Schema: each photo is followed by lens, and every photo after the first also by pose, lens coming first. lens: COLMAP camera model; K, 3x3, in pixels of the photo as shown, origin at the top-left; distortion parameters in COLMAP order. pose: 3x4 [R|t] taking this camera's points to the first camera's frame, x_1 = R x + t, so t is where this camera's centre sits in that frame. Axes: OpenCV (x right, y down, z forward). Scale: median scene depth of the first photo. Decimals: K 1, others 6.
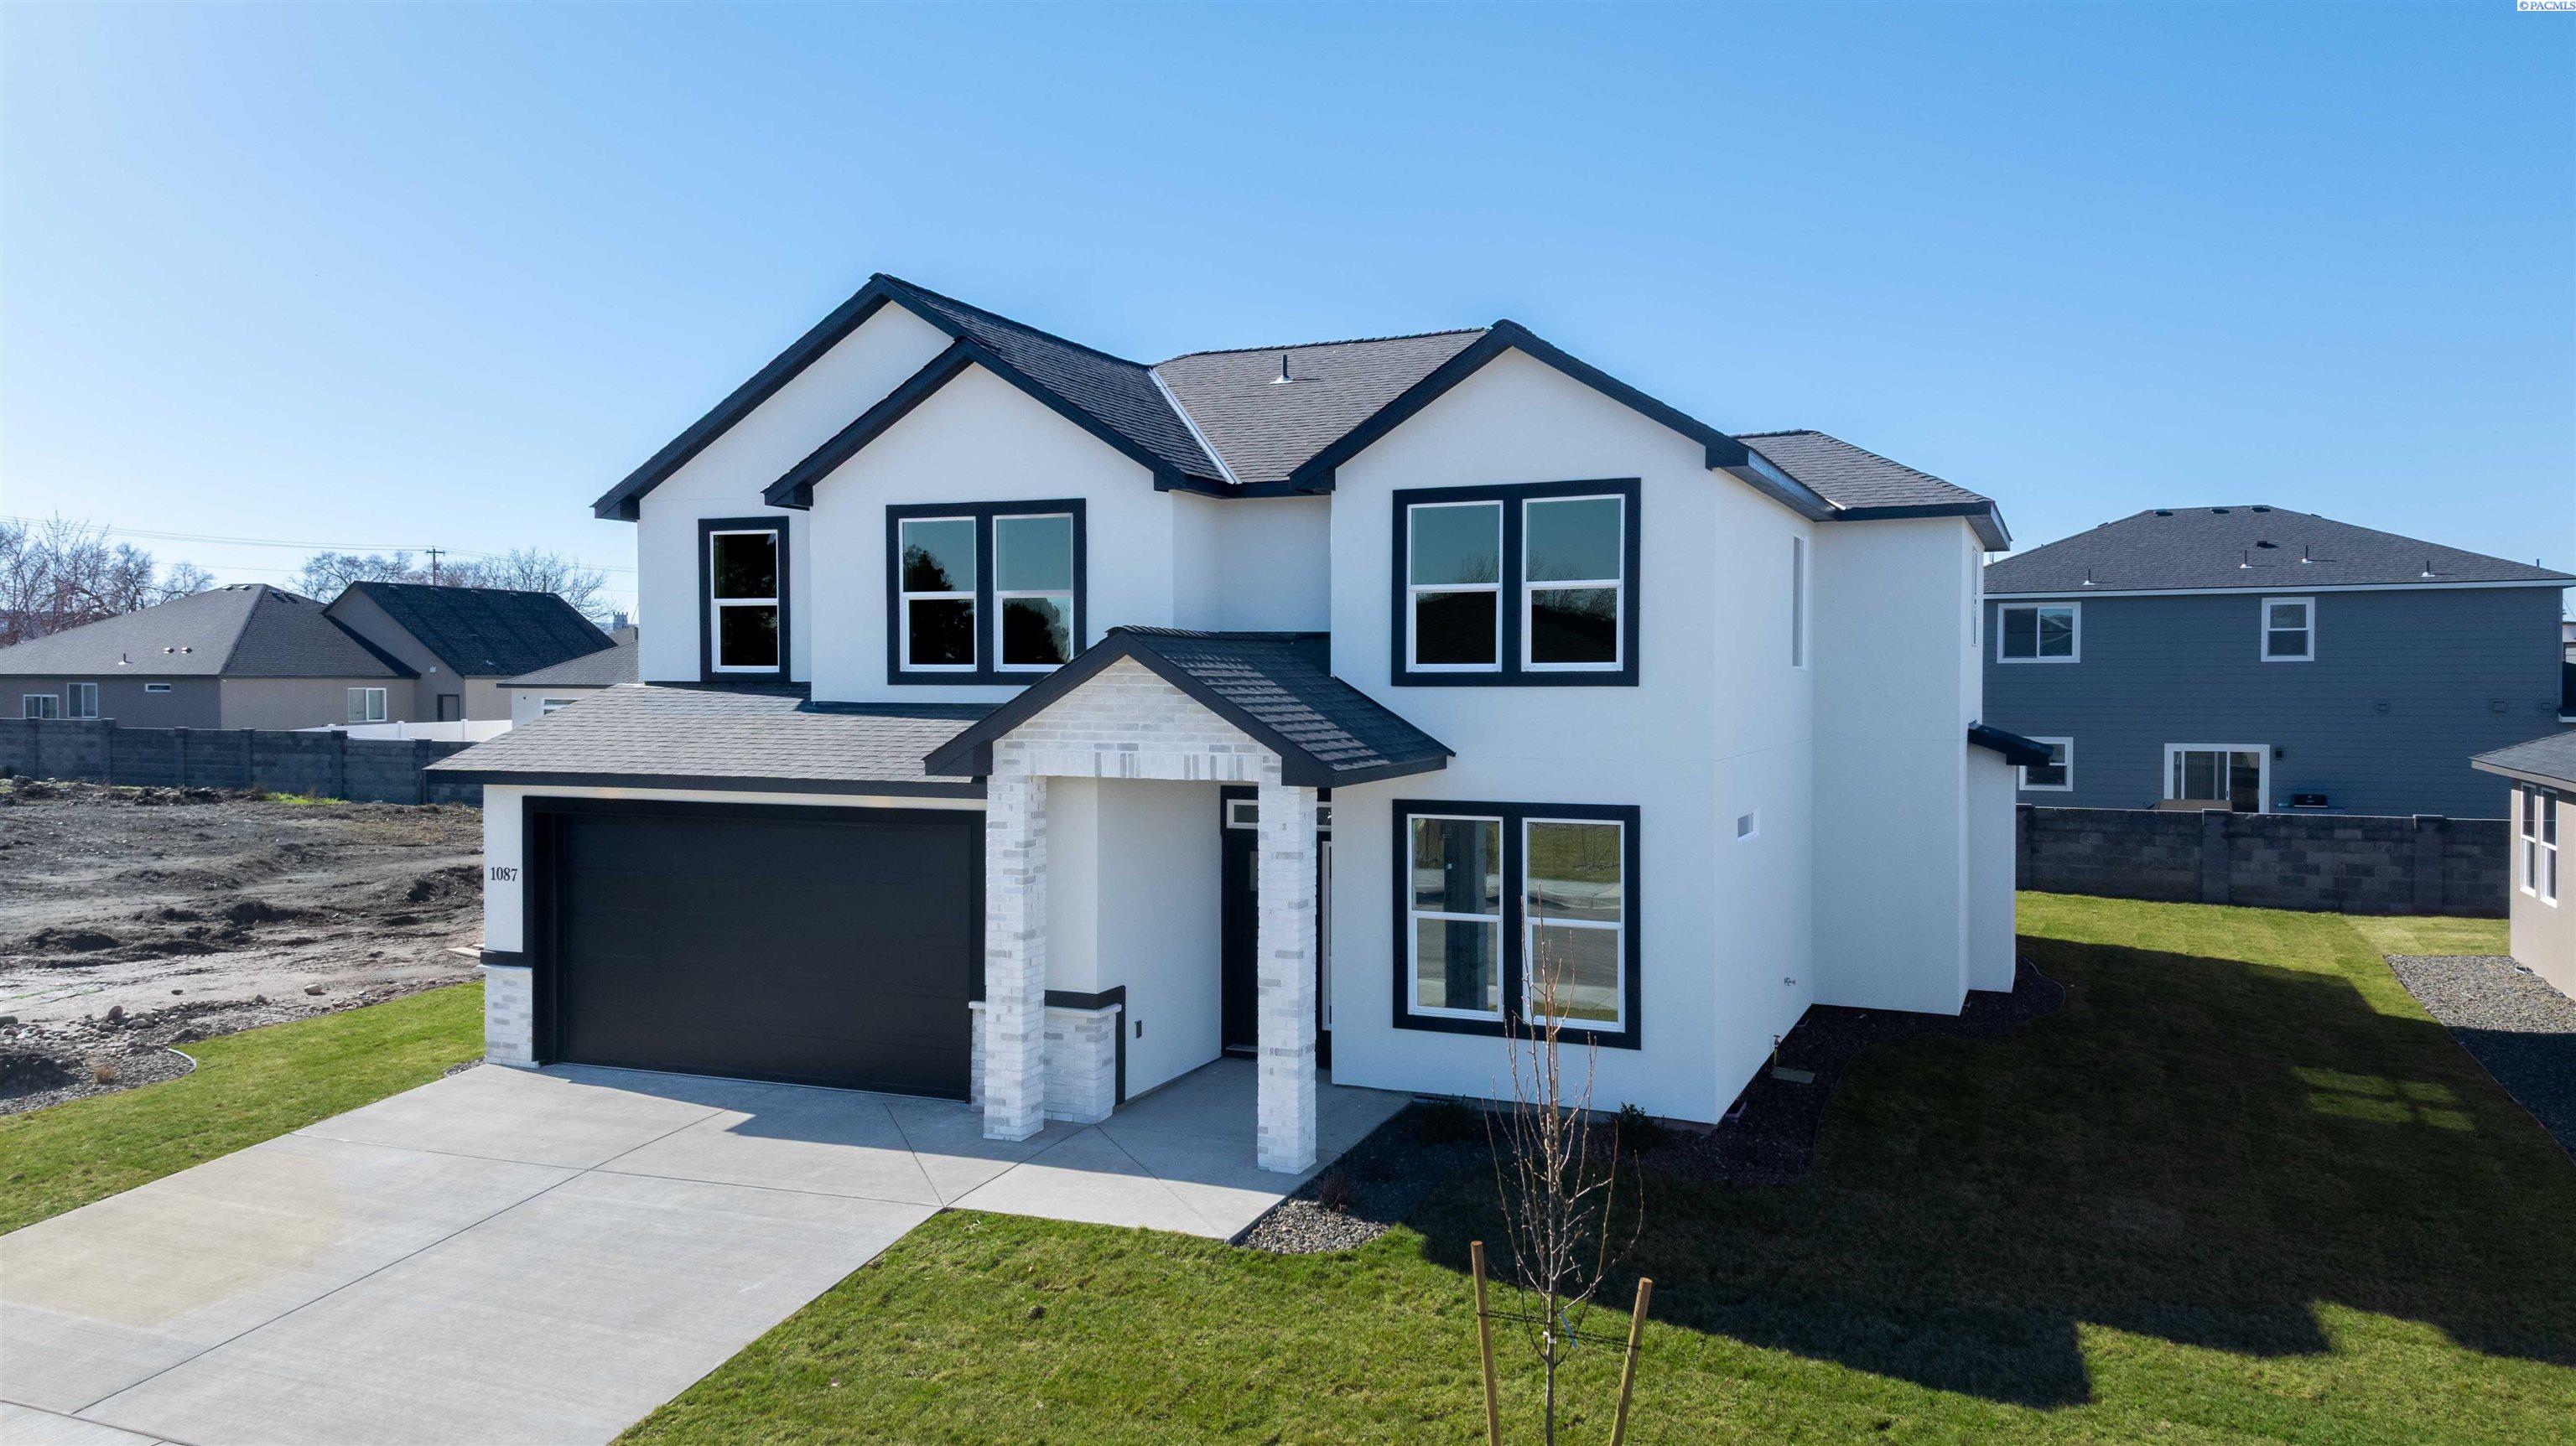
lens RADIAL K [[1767.8, 0, 1299.2], [0, 1767.8, 708.4], [0, 0, 1]] dist [0.238887, -0.351780]
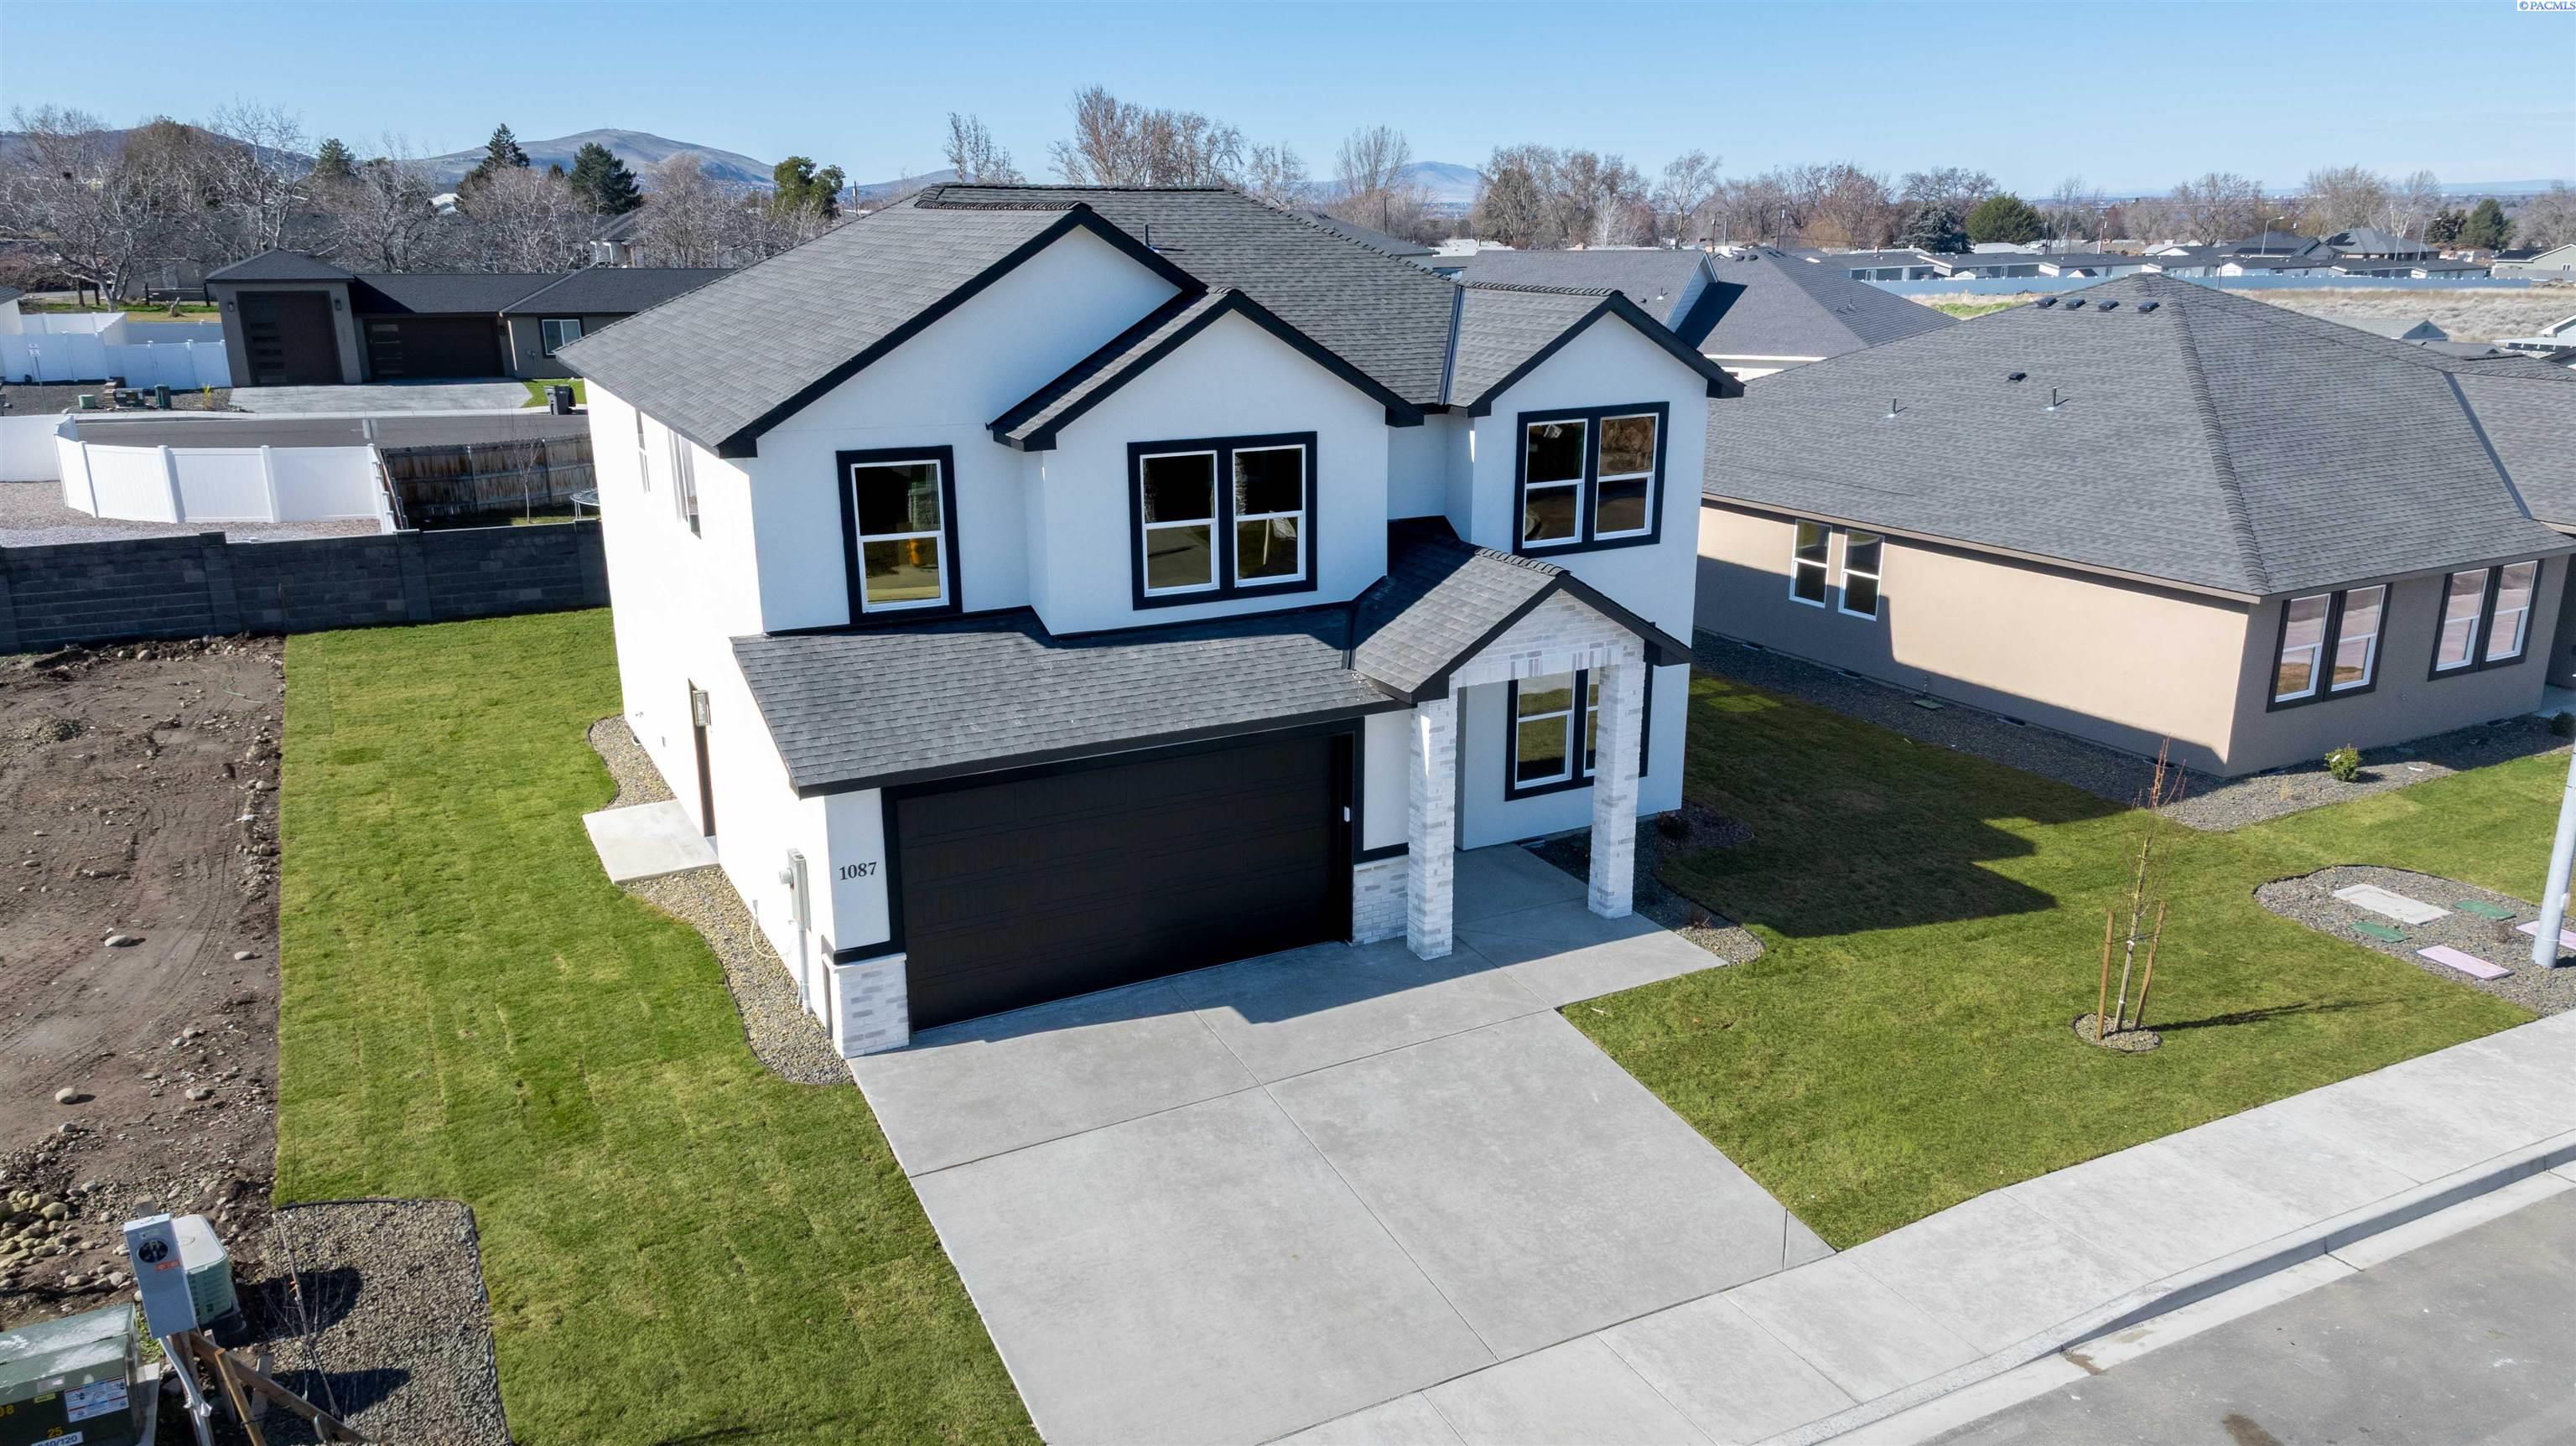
lens RADIAL K [[1767.8, 0, 1299.2], [0, 1767.8, 708.4], [0, 0, 1]] dist [0.238887, -0.351780]
pose [[0.621513, -0.211860, 0.754212, -1.107041], [0.013323, 0.965457, 0.260221, -0.261372], [-0.783290, -0.151683, 0.602867, 0.303646]]
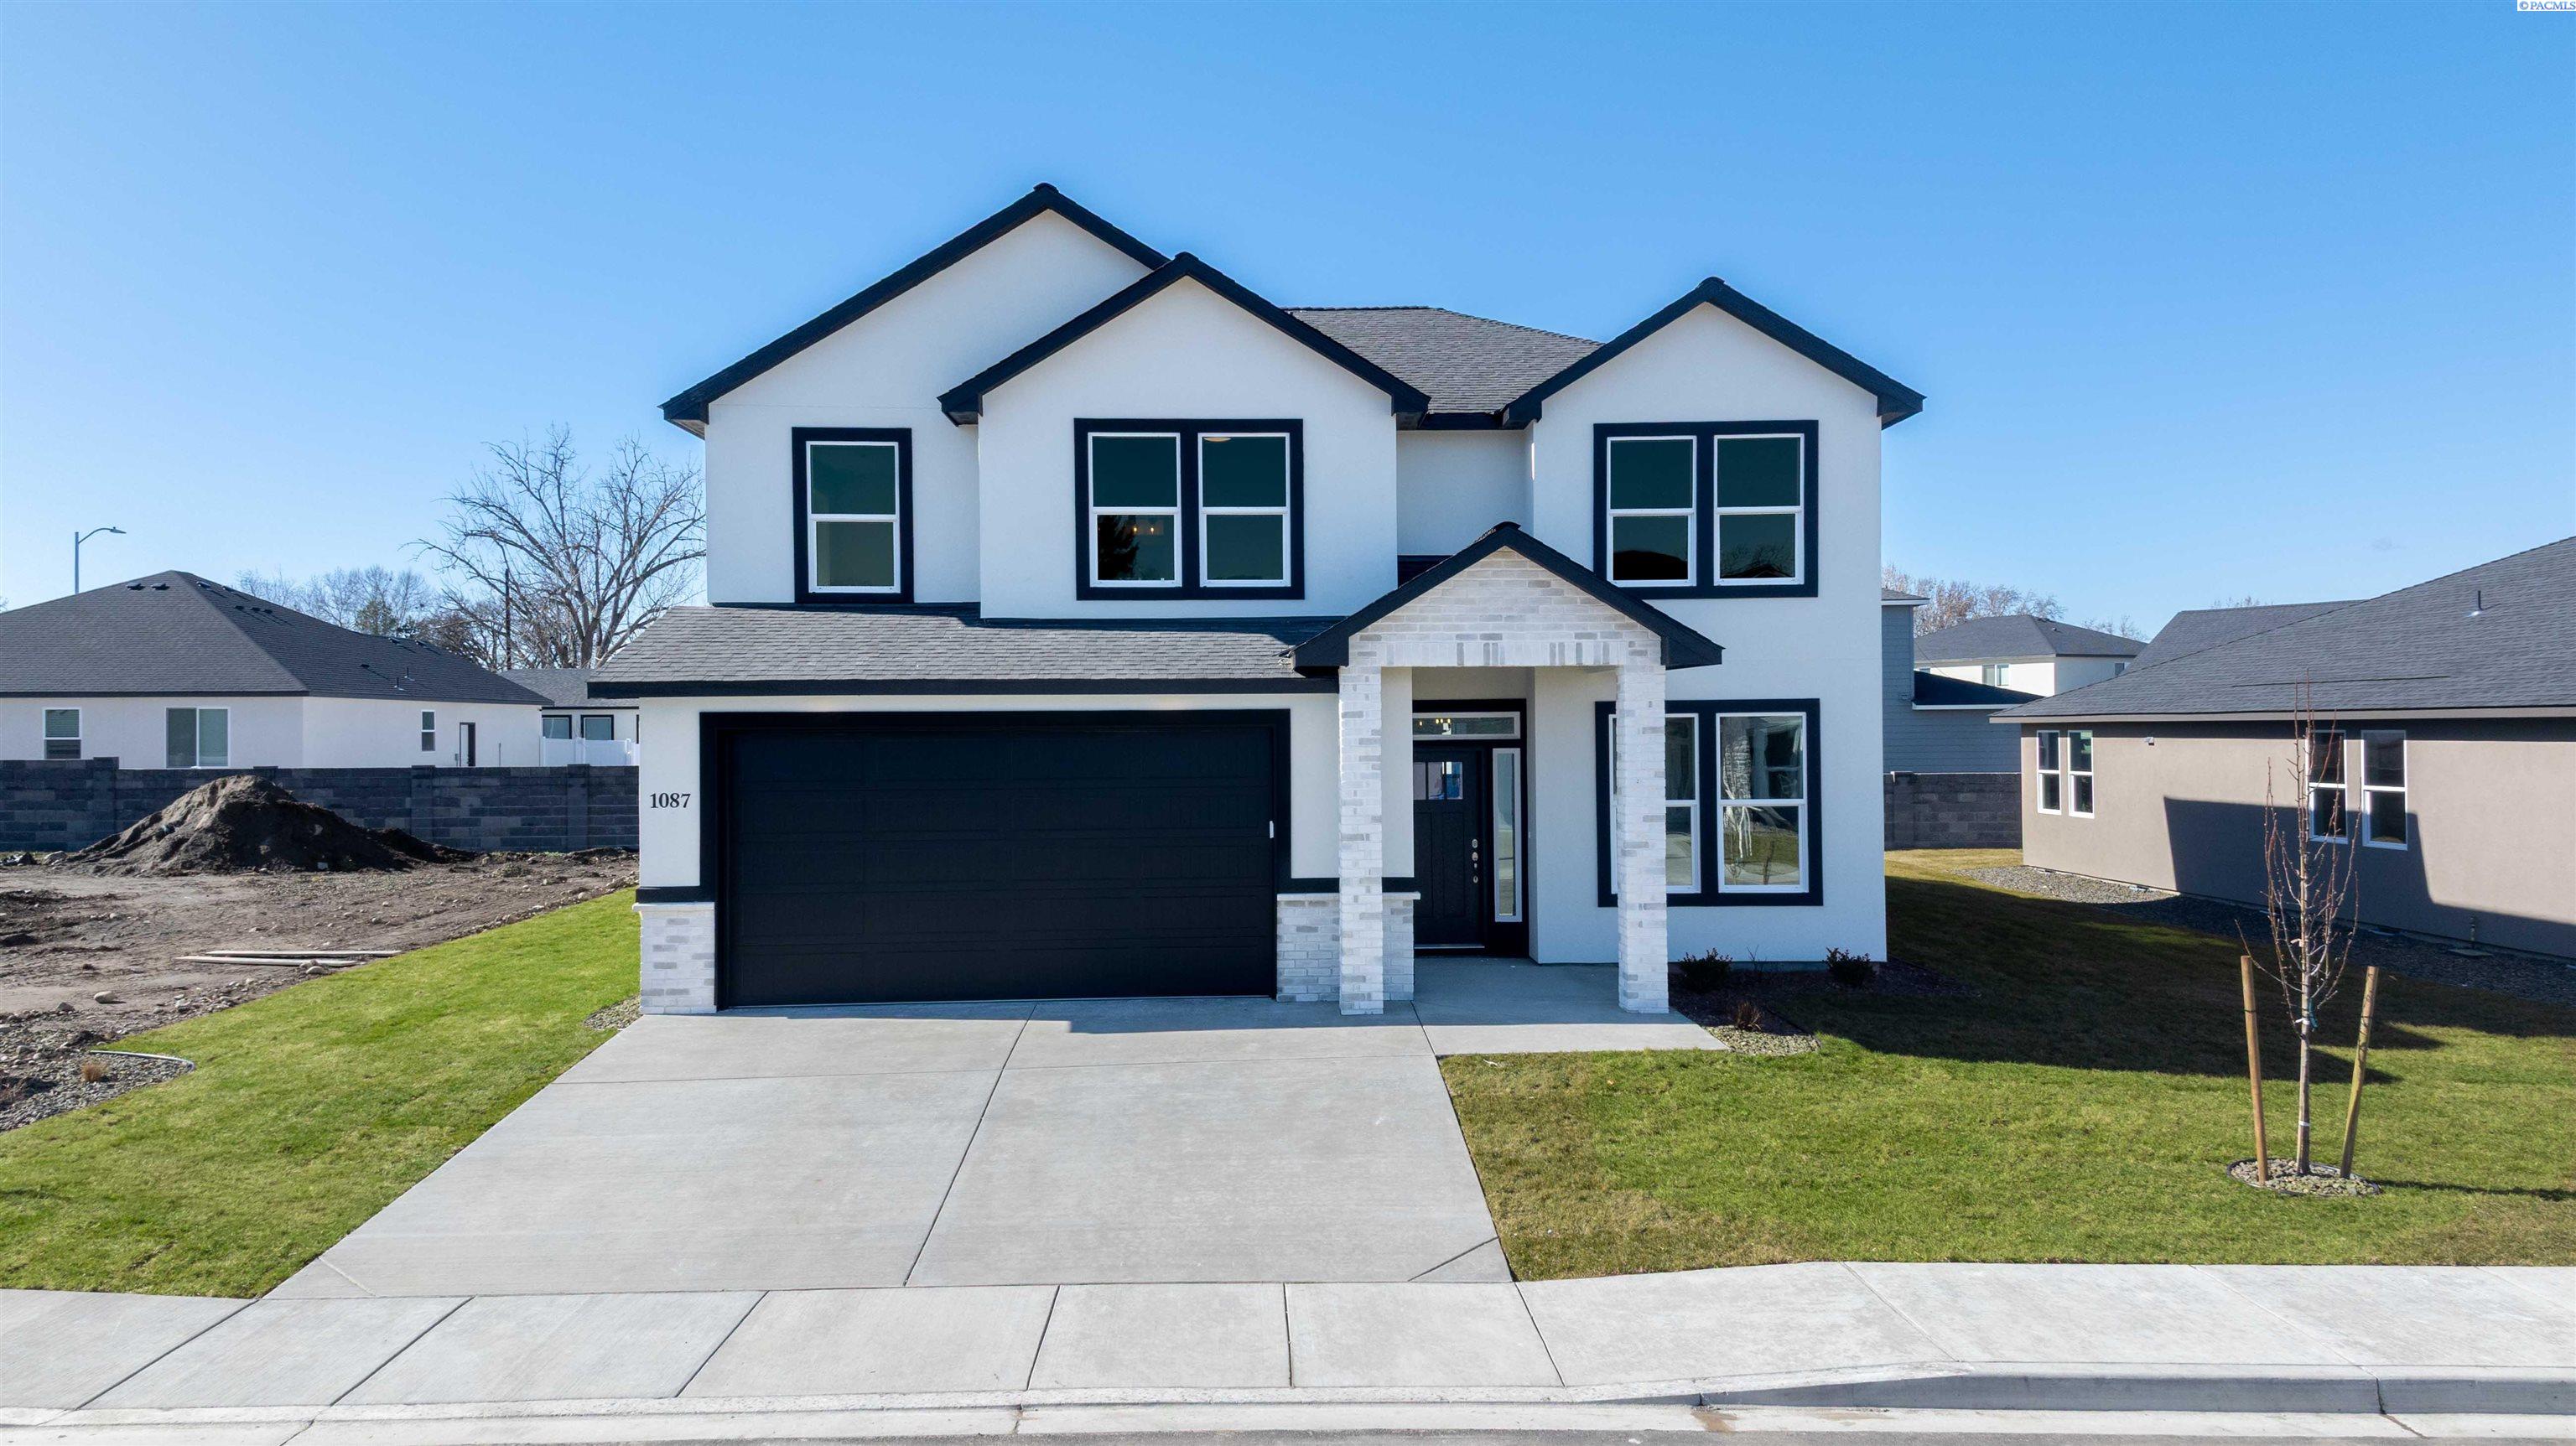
lens RADIAL K [[1767.8, 0, 1299.2], [0, 1767.8, 708.4], [0, 0, 1]] dist [0.238887, -0.351780]
pose [[0.905964, -0.003355, 0.423341, -0.600400], [0.016520, 0.999487, -0.027432, 0.084749], [-0.423032, 0.031846, 0.905555, 0.069237]]
